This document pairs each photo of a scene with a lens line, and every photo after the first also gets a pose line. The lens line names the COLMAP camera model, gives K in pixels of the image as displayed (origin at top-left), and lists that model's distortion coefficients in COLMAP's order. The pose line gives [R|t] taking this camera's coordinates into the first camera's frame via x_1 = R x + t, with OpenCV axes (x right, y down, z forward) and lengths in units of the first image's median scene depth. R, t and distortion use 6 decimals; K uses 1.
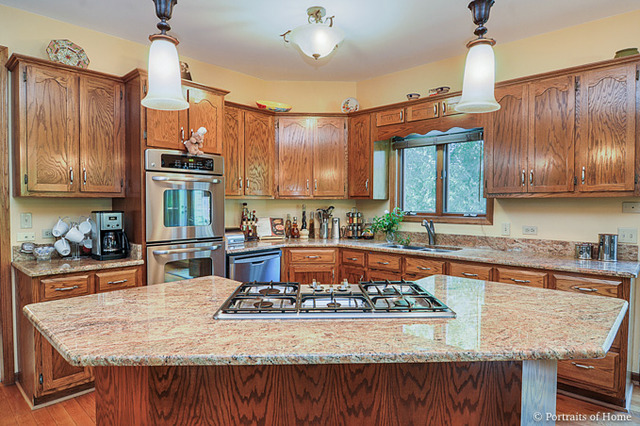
lens RADIAL K [[375.2, 0, 320.0], [0, 375.2, 213.0], [0, 0, 1]] dist [-0.016917, 0.000700]
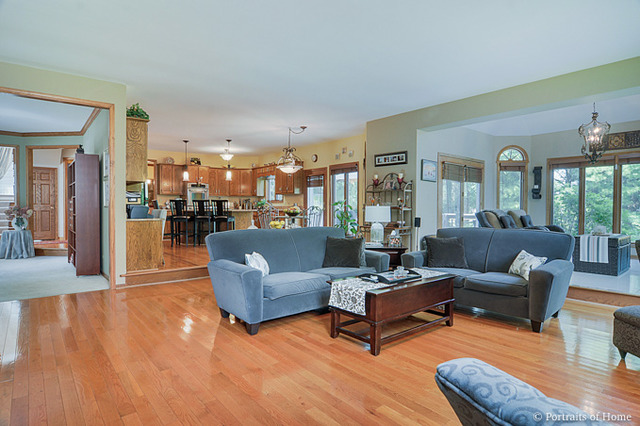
lens RADIAL K [[358.4, 0, 320.0], [0, 358.4, 213.0], [0, 0, 1]] dist [-0.001478, -0.001134]
pose [[0.991057, 0.001502, -0.133427, 1.306069], [-0.003234, 0.999913, -0.012770, 0.177138], [0.133396, 0.013087, 0.990976, -2.351629]]
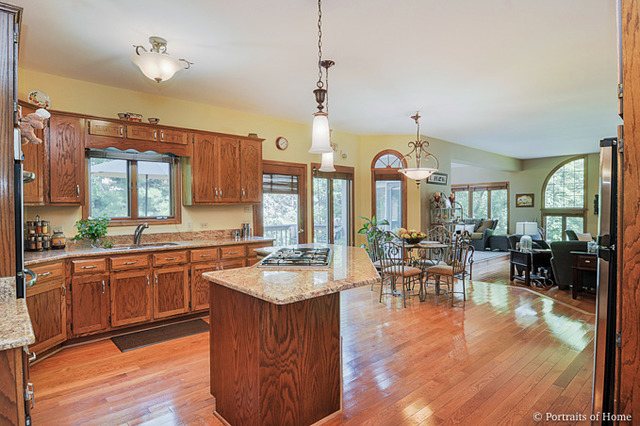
lens RADIAL K [[358.4, 0, 320.0], [0, 358.4, 213.0], [0, 0, 1]] dist [-0.001478, -0.001134]
pose [[0.088511, -0.018718, 0.995899, -0.902189], [0.036271, 0.999221, 0.015557, -0.012082], [-0.995415, 0.034746, 0.089121, 0.358821]]
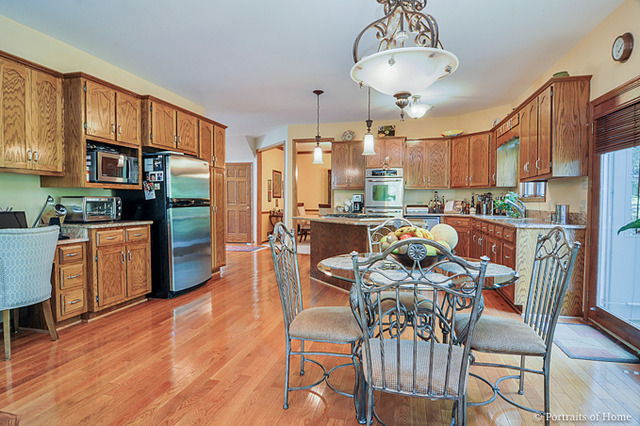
lens RADIAL K [[358.4, 0, 320.0], [0, 358.4, 213.0], [0, 0, 1]] dist [-0.001478, -0.001134]
pose [[0.493892, 0.027930, -0.869075, 1.256210], [-0.024763, 0.999530, 0.018049, 0.072956], [0.869171, 0.012606, 0.494352, -0.377996]]
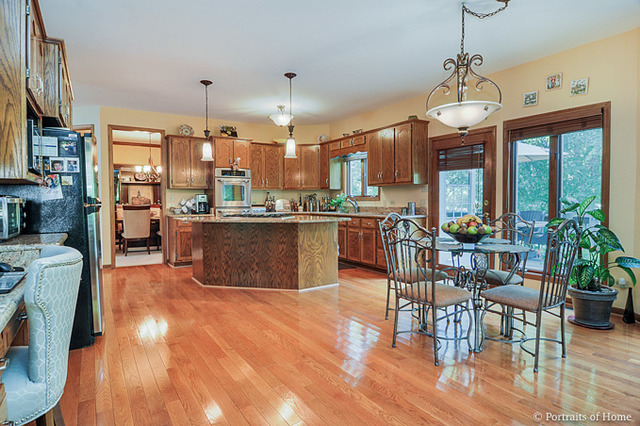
lens RADIAL K [[358.4, 0, 320.0], [0, 358.4, 213.0], [0, 0, 1]] dist [-0.001478, -0.001134]
pose [[0.970782, 0.000580, -0.239963, 0.638843], [0.001089, 0.999976, 0.006821, 0.087662], [0.239961, -0.006883, 0.970758, -0.929334]]
